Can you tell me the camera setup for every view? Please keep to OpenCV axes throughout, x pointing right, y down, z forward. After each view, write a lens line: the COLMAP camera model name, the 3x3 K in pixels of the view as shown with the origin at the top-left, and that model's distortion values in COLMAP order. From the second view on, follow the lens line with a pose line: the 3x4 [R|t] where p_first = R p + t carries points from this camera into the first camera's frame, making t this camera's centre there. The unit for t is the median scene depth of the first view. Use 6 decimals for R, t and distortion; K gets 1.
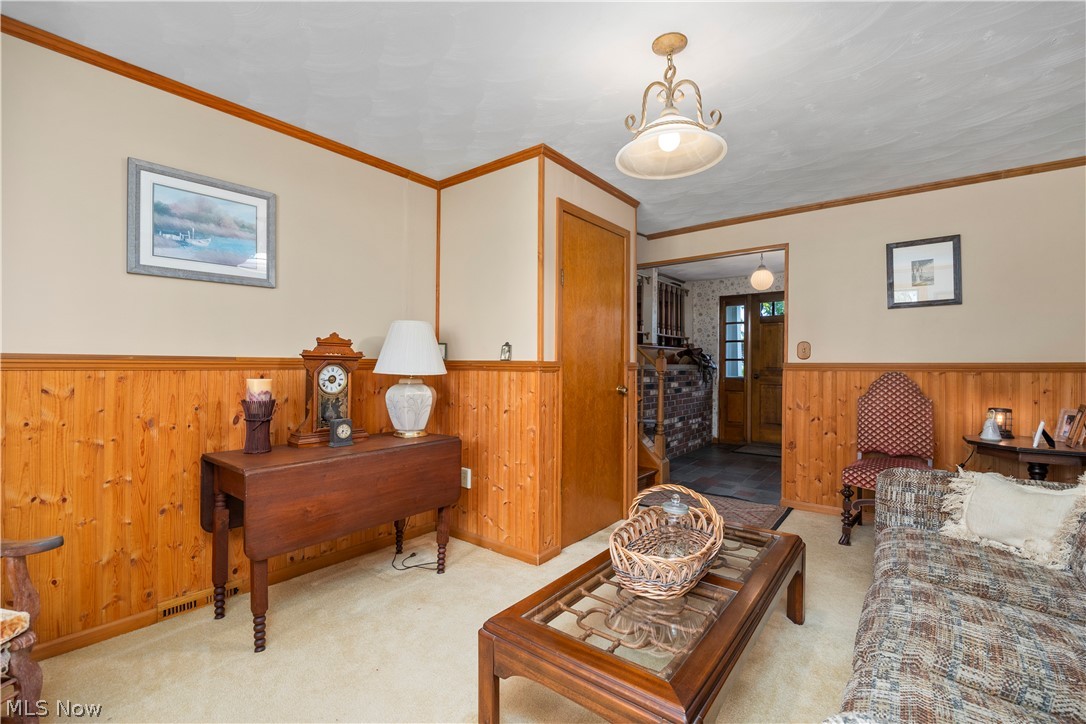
lens RADIAL K [[481.0, 0, 544.4], [0, 481.0, 365.7], [0, 0, 1]] dist [-0.001765, -0.000018]
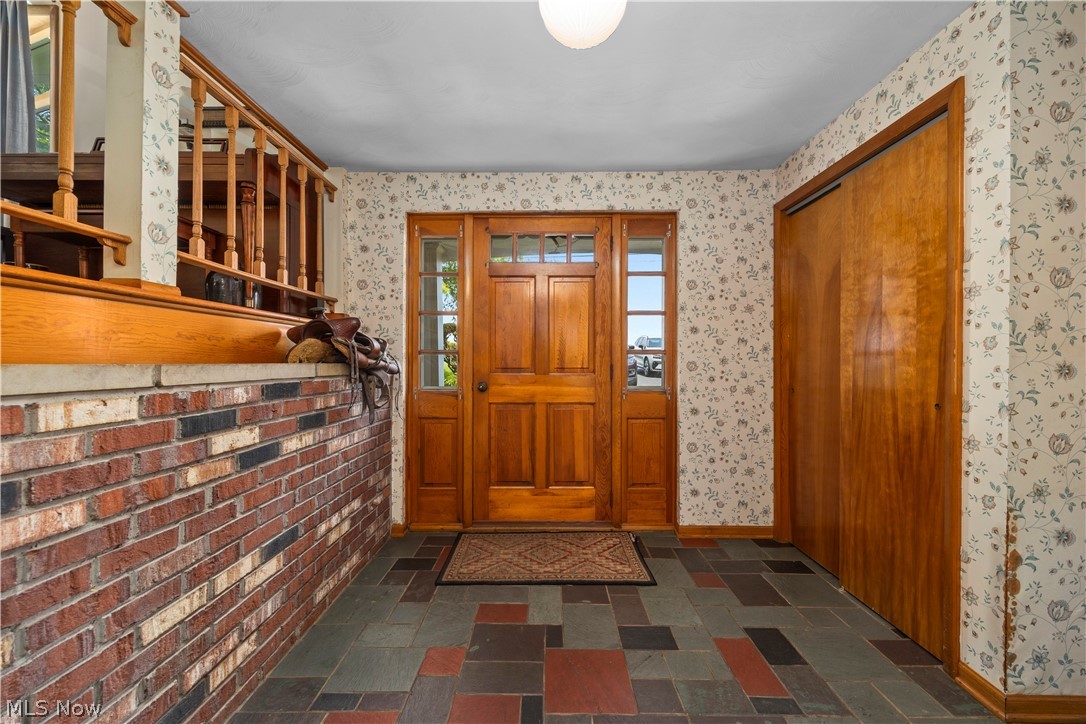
lens RADIAL K [[430.1, 0, 547.8], [0, 430.1, 363.0], [0, 0, 1]] dist [0.004890, 0.000273]
pose [[0.791935, -0.002983, 0.610598, 0.229004], [0.000606, 0.999991, 0.004099, -0.003304], [-0.610605, -0.002876, 0.791930, 0.617257]]
